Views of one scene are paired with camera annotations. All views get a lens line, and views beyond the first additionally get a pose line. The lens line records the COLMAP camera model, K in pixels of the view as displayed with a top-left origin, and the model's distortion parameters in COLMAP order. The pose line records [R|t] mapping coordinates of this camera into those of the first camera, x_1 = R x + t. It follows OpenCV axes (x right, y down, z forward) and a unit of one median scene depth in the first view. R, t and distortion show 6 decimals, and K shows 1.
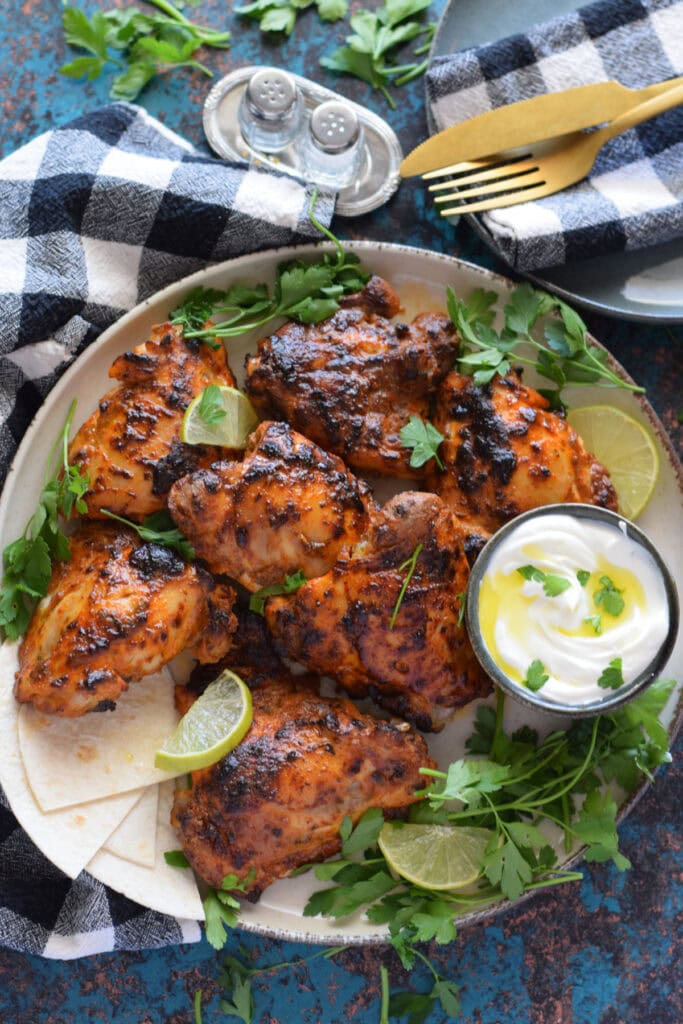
lens RADIAL K [[2442.5, 0, 341.5], [0, 2442.5, 512.0], [0, 0, 1]] dist [-0.112112, -0.065441]
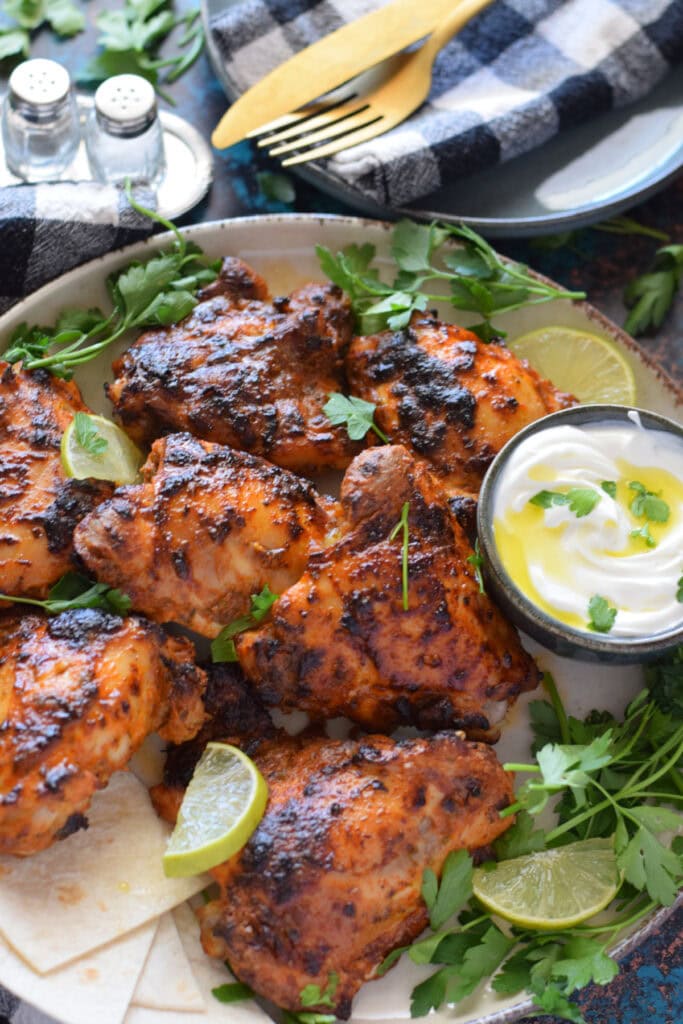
lens RADIAL K [[2442.5, 0, 341.5], [0, 2442.5, 512.0], [0, 0, 1]] dist [-0.112112, -0.065441]
pose [[0.941589, -0.273013, 0.197167, -0.139105], [0.312162, 0.927243, -0.206823, 0.167949], [-0.126356, 0.256290, 0.958306, 0.251438]]
